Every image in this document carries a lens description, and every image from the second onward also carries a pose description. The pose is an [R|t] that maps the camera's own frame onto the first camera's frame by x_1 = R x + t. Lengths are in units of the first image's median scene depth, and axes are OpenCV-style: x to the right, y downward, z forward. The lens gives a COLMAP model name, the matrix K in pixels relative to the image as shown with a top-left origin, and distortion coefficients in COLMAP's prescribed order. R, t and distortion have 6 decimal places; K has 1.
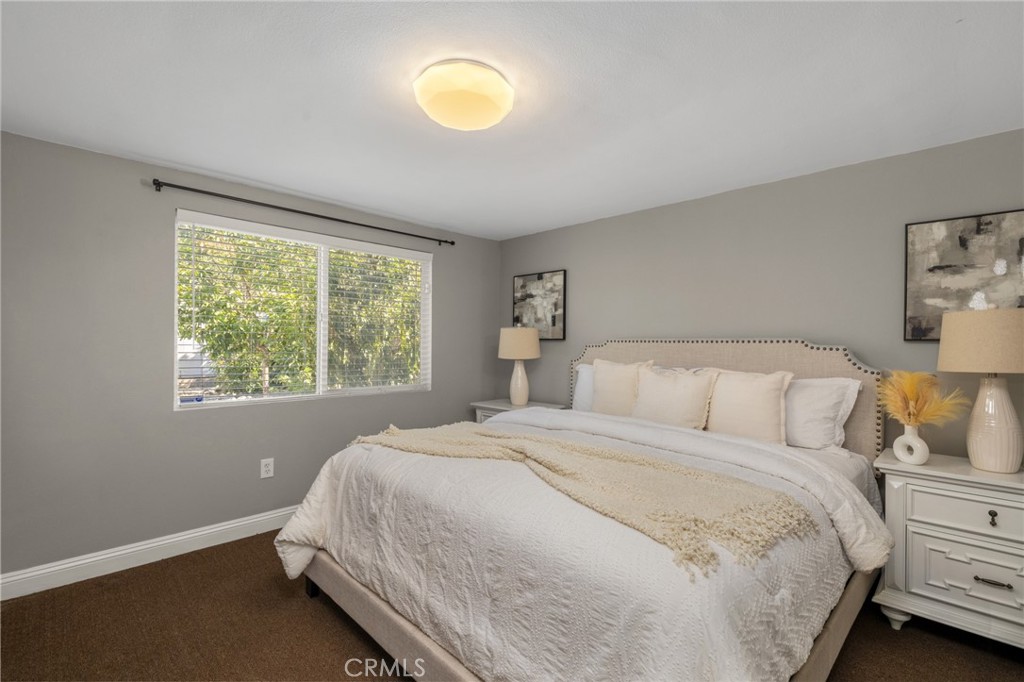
lens RADIAL K [[456.5, 0, 510.1], [0, 456.5, 340.3], [0, 0, 1]] dist [-0.013047, -0.000101]
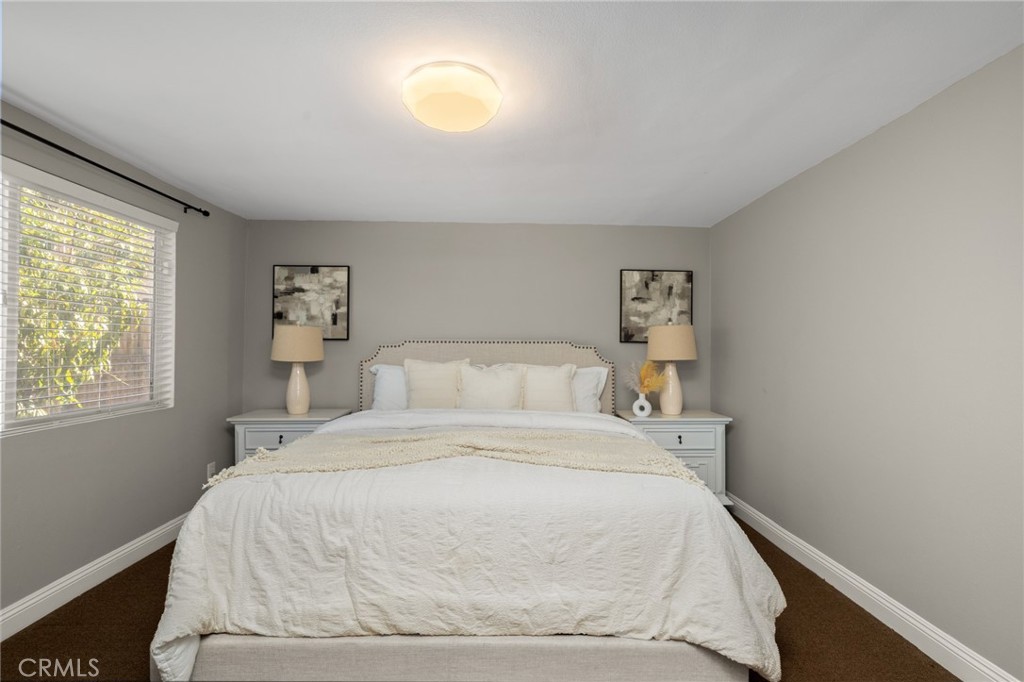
lens RADIAL K [[456.5, 0, 512.5], [0, 456.5, 342.6], [0, 0, 1]] dist [-0.013047, -0.000101]
pose [[0.688545, 0.003686, 0.725184, -0.570522], [-0.006145, 0.999981, 0.000752, 0.003151], [-0.725168, -0.004974, 0.688554, 0.169080]]
